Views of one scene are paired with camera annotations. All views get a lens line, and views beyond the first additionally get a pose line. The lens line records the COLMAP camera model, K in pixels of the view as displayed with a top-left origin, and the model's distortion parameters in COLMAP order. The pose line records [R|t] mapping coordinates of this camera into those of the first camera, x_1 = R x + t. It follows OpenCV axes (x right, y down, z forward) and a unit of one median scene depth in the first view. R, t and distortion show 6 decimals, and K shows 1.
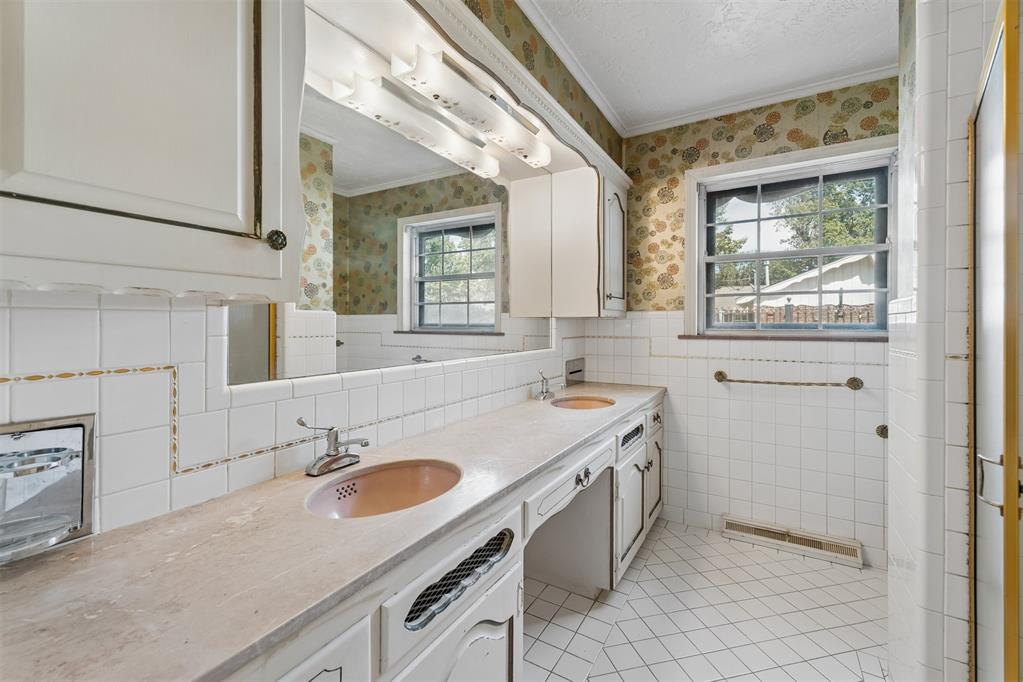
lens RADIAL K [[429.1, 0, 517.1], [0, 429.1, 326.5], [0, 0, 1]] dist [0.006416, -0.001293]
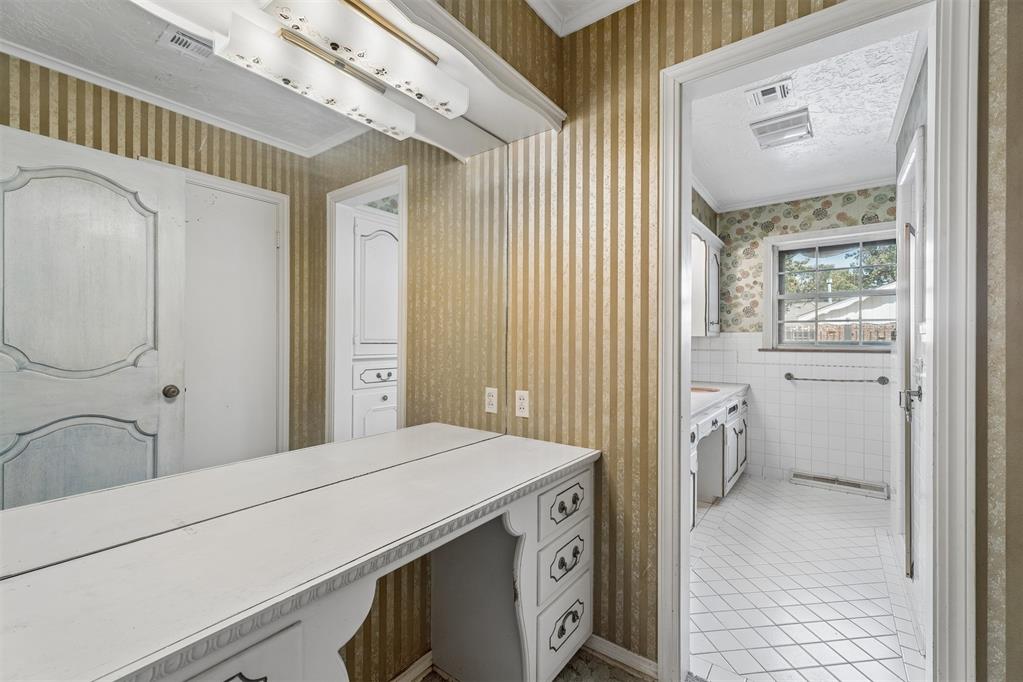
lens RADIAL K [[429.1, 0, 516.0], [0, 429.1, 340.5], [0, 0, 1]] dist [0.006416, -0.001293]
pose [[0.994354, 0.002905, -0.106070, -0.297145], [-0.003333, 0.999987, -0.003852, 0.000424], [0.106058, 0.004184, 0.994351, -0.559017]]
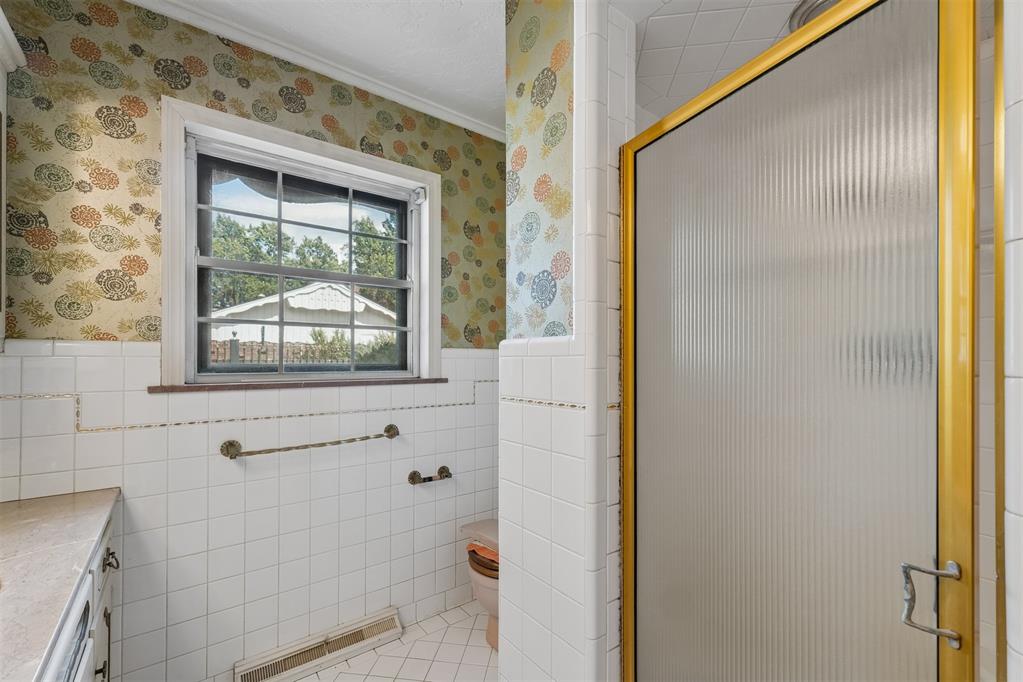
lens RADIAL K [[429.1, 0, 502.4], [0, 429.1, 357.5], [0, 0, 1]] dist [0.006416, -0.001293]
pose [[0.386755, 0.004695, 0.922171, 0.042579], [0.004748, 0.999964, -0.007083, -0.011275], [-0.922170, 0.007117, 0.386718, 0.369855]]
